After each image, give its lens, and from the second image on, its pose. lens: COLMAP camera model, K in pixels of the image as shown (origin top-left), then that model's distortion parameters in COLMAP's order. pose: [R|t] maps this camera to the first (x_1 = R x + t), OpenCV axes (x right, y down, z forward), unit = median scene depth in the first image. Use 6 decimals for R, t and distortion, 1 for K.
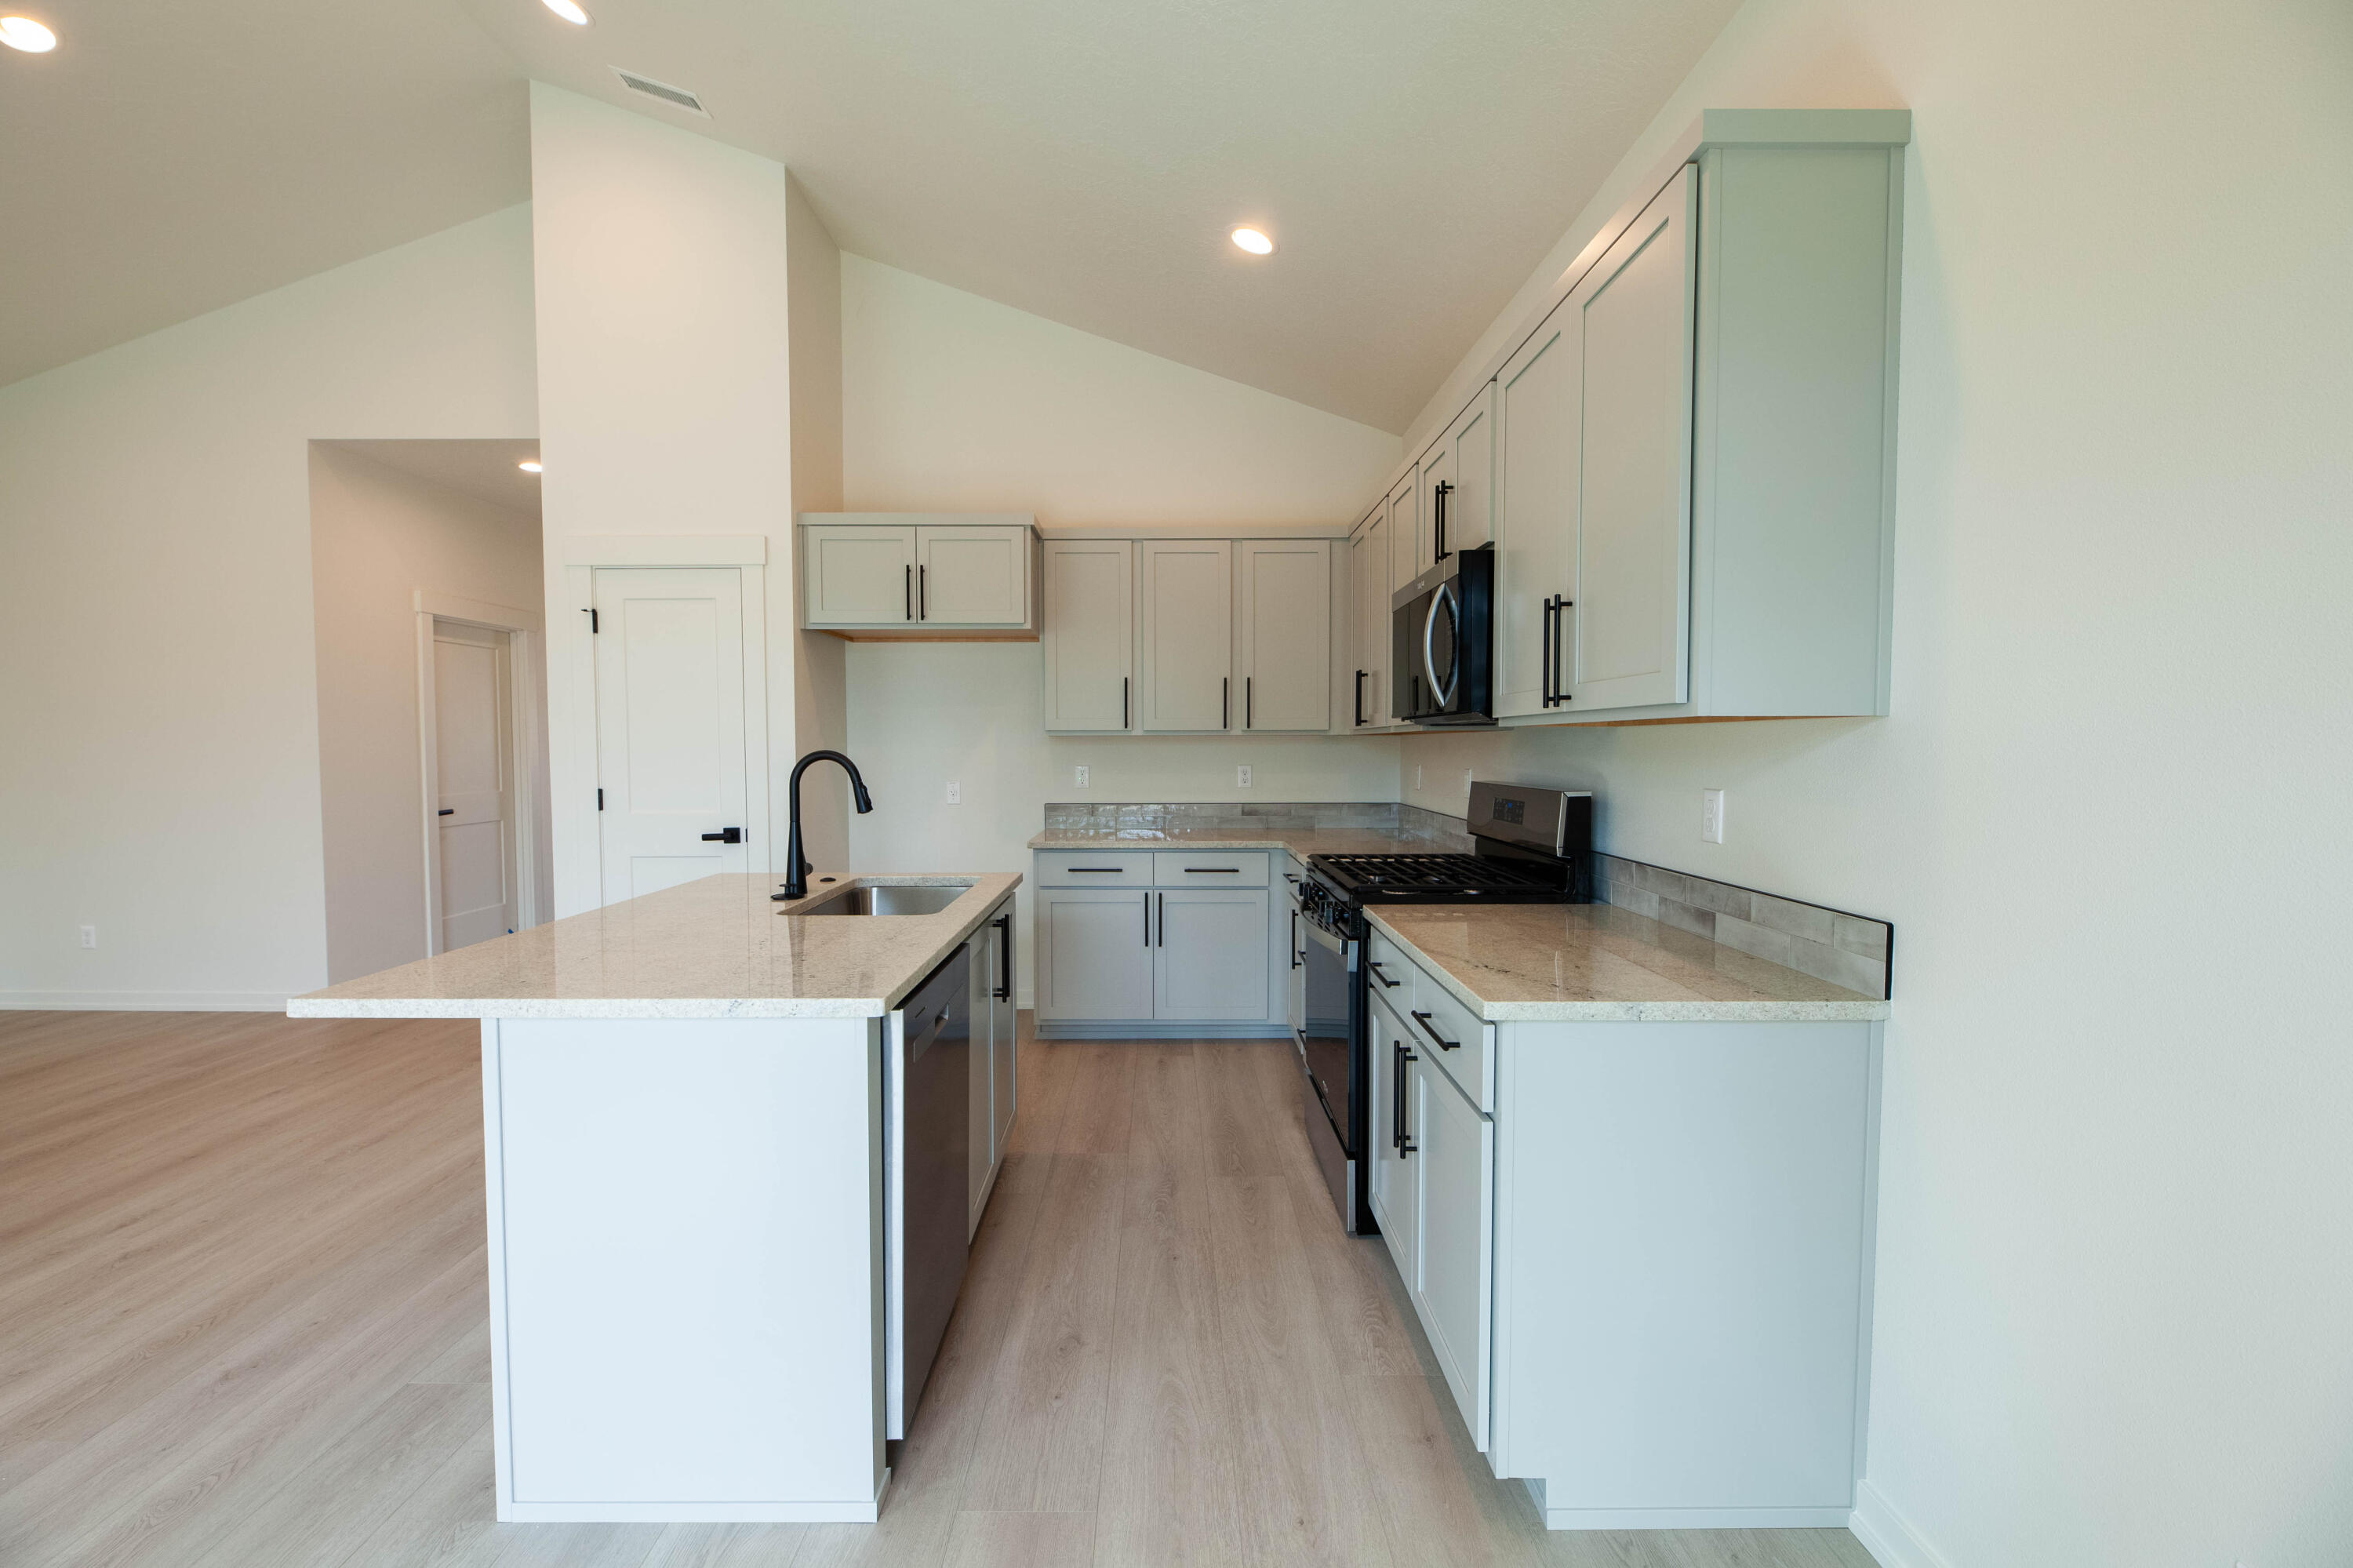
lens RADIAL K [[975.0, 0, 1173.5], [0, 975.0, 775.6], [0, 0, 1]] dist [-0.008975, -0.000326]
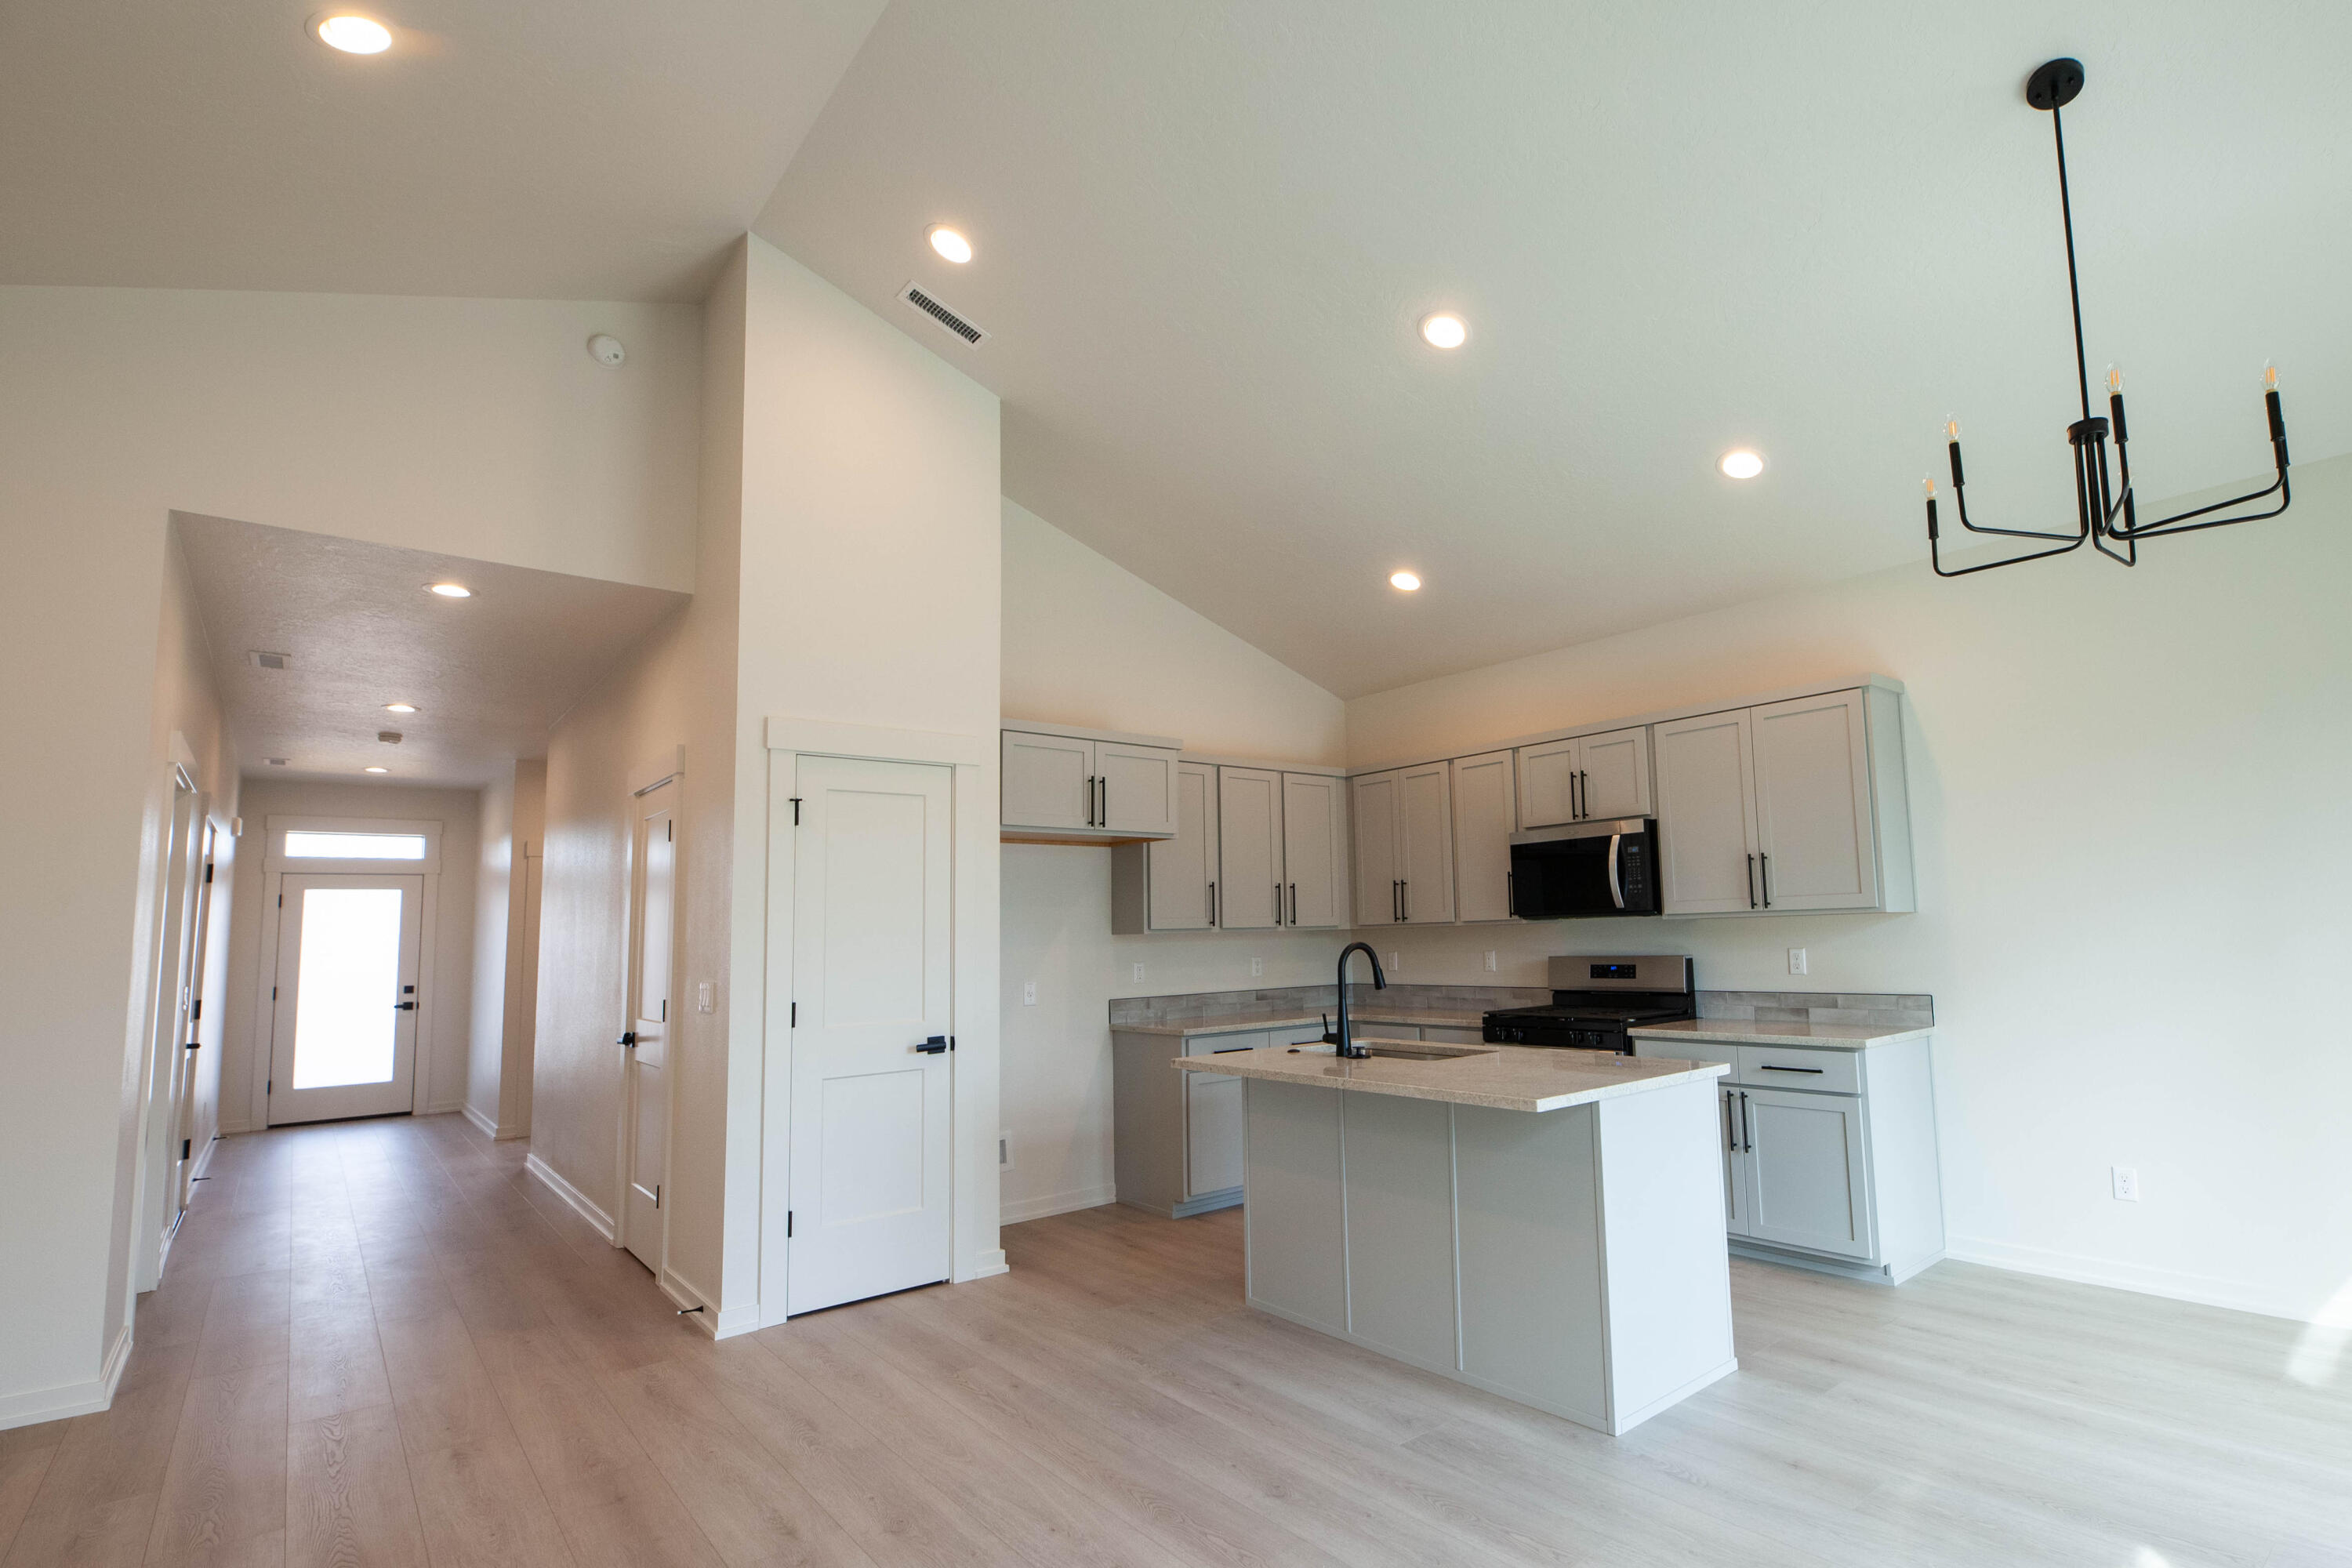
lens RADIAL K [[1116.7, 0, 1256.5], [0, 1116.7, 815.8], [0, 0, 1]] dist [-0.002485, -0.000633]
pose [[0.765492, 0.052035, 0.641338, -0.925733], [0.044783, 0.989999, -0.133777, 0.000717], [-0.641885, 0.131126, 0.755506, -0.043882]]
